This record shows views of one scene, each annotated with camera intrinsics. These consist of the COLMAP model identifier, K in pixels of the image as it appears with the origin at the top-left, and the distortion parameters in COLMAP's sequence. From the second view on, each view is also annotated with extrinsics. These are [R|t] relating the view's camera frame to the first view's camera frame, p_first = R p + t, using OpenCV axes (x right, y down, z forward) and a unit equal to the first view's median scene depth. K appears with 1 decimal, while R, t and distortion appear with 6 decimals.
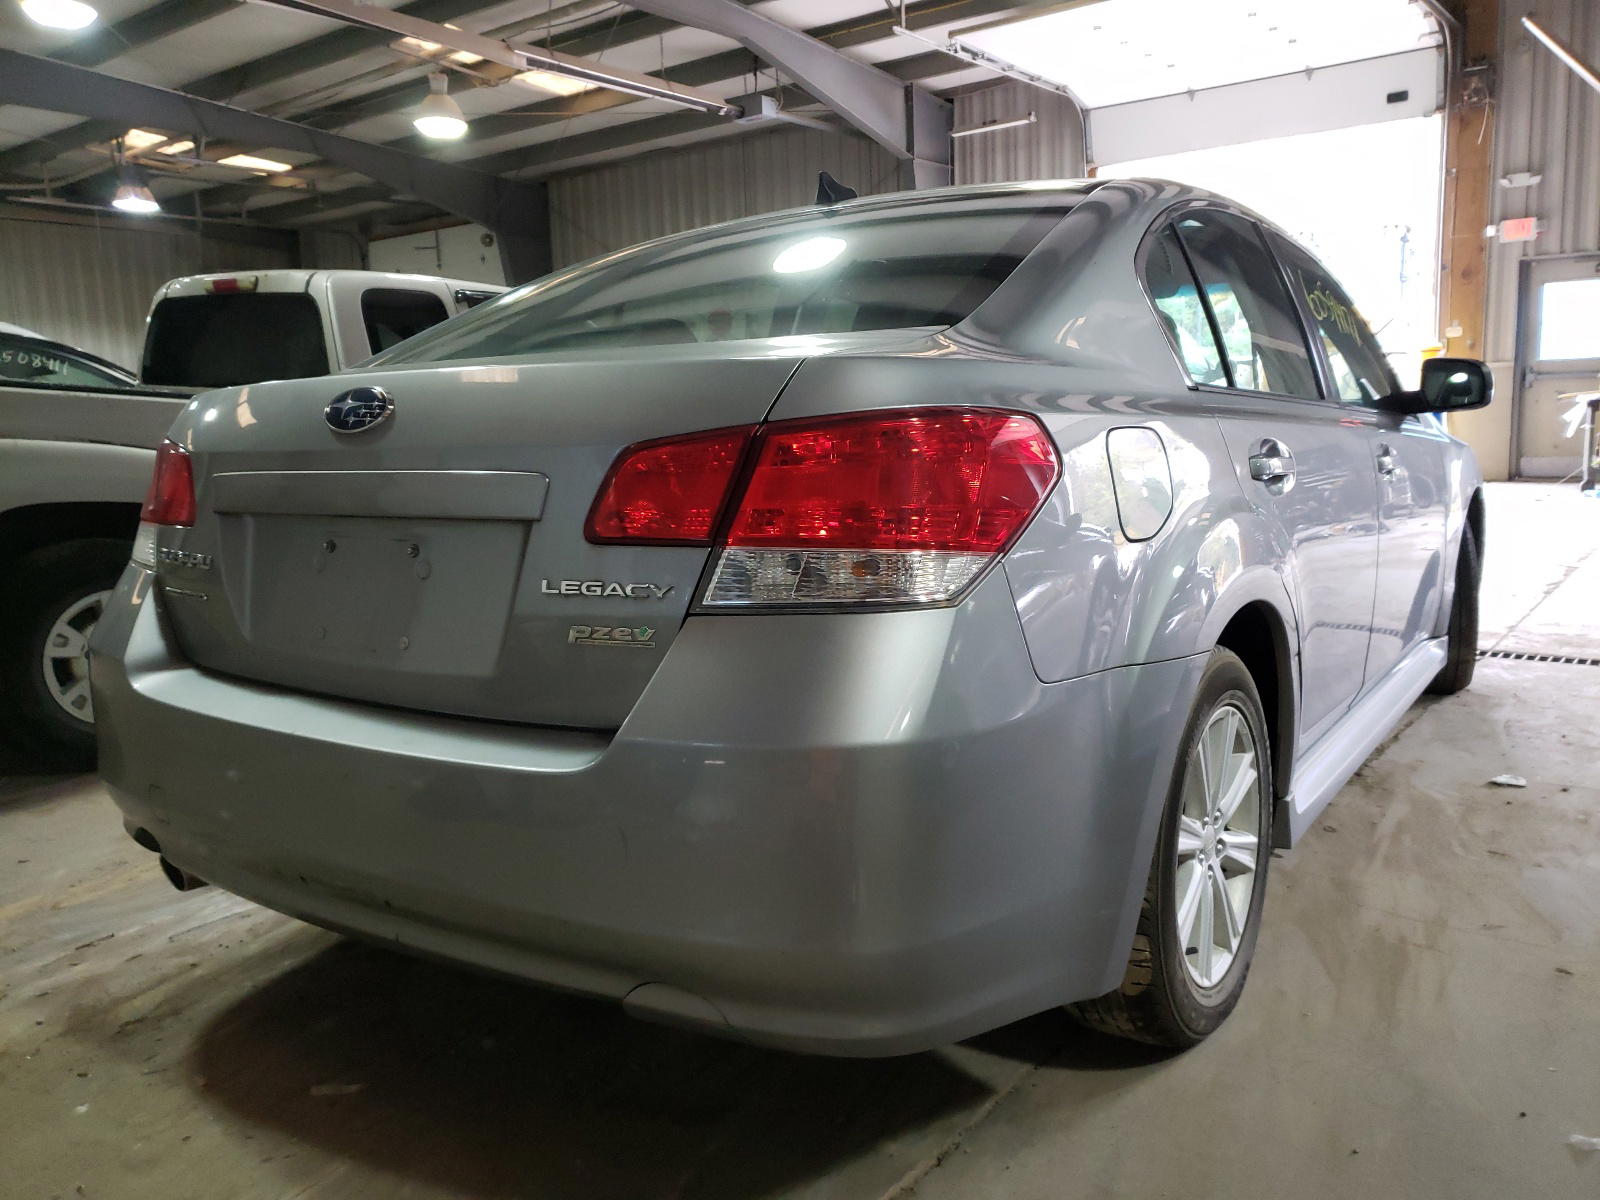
lens RADIAL K [[1243.1, 0, 761.5], [0, 1243.1, 600.5], [0, 0, 1]] dist [0.004098, 0.000207]
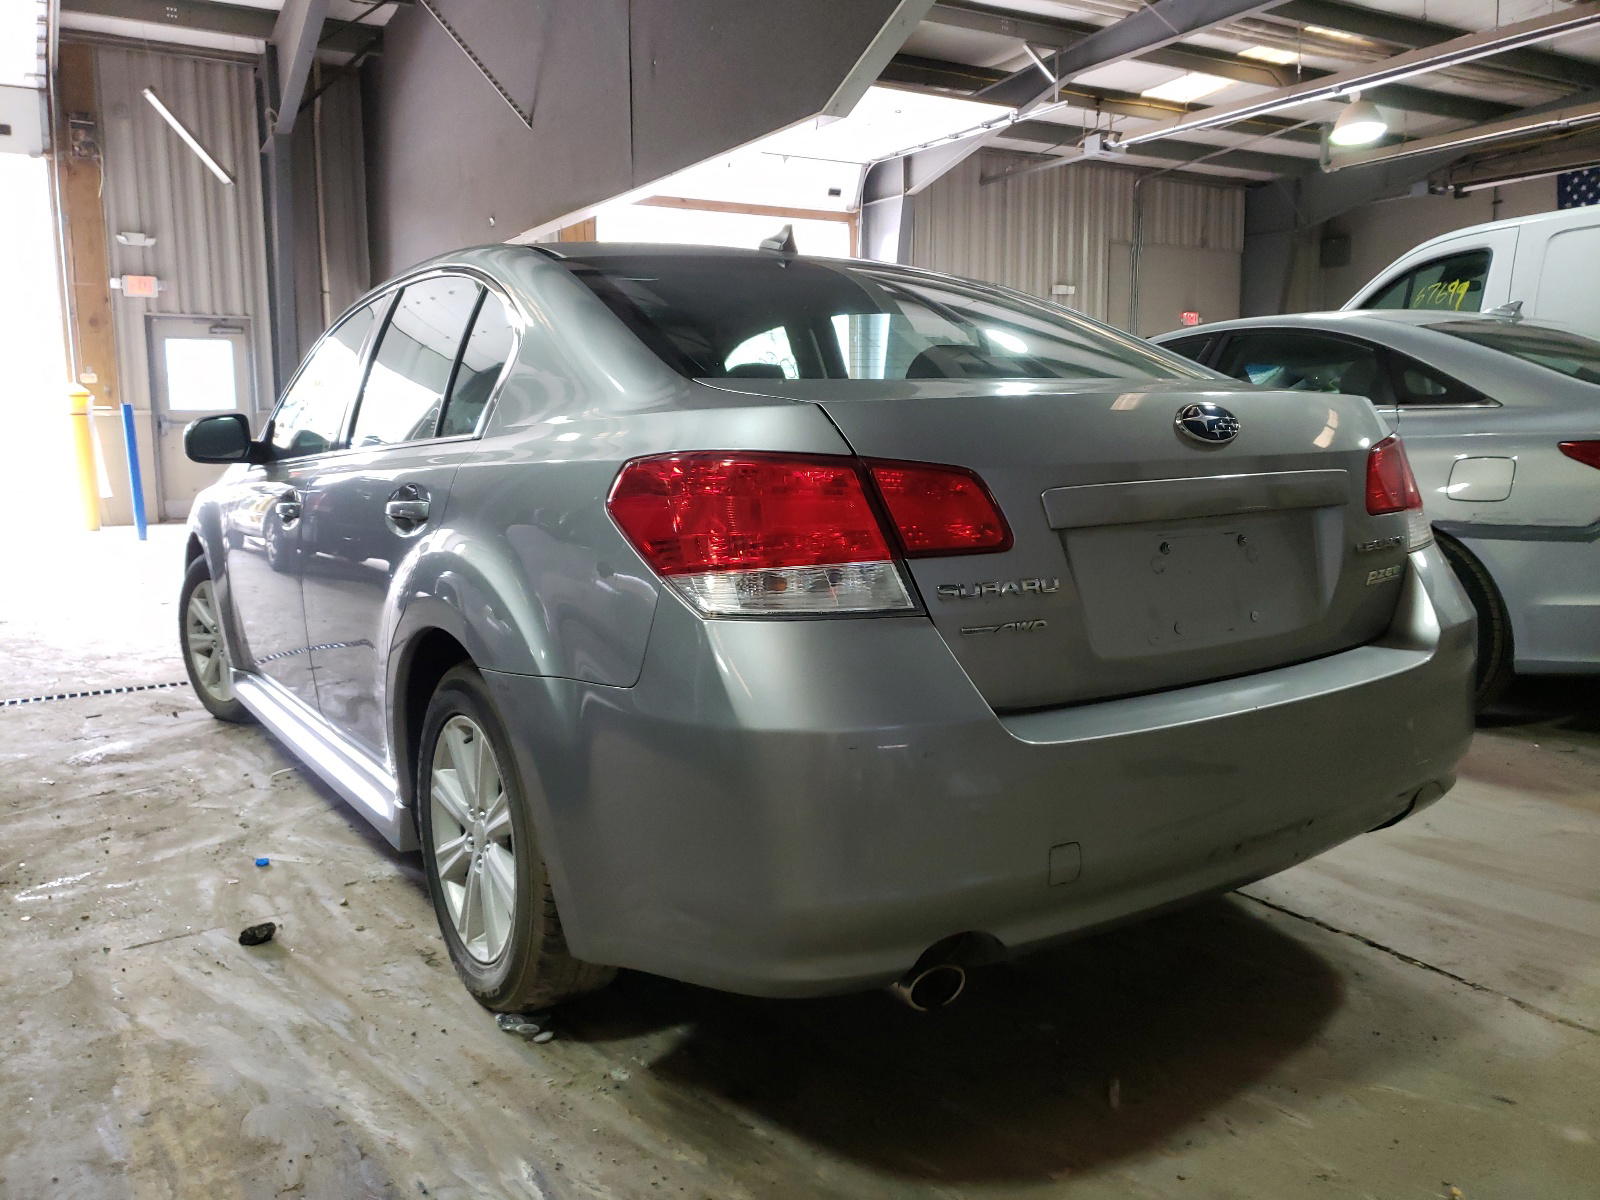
lens RADIAL K [[1251.5, 0, 800.0], [0, 1251.5, 600.0], [0, 0, 1]] dist [-0.005100, -0.001231]
pose [[0.348859, -0.098917, 0.931940, -0.209846], [0.137400, 0.989067, 0.053546, -0.014314], [-0.927048, 0.109369, 0.358636, 0.131048]]
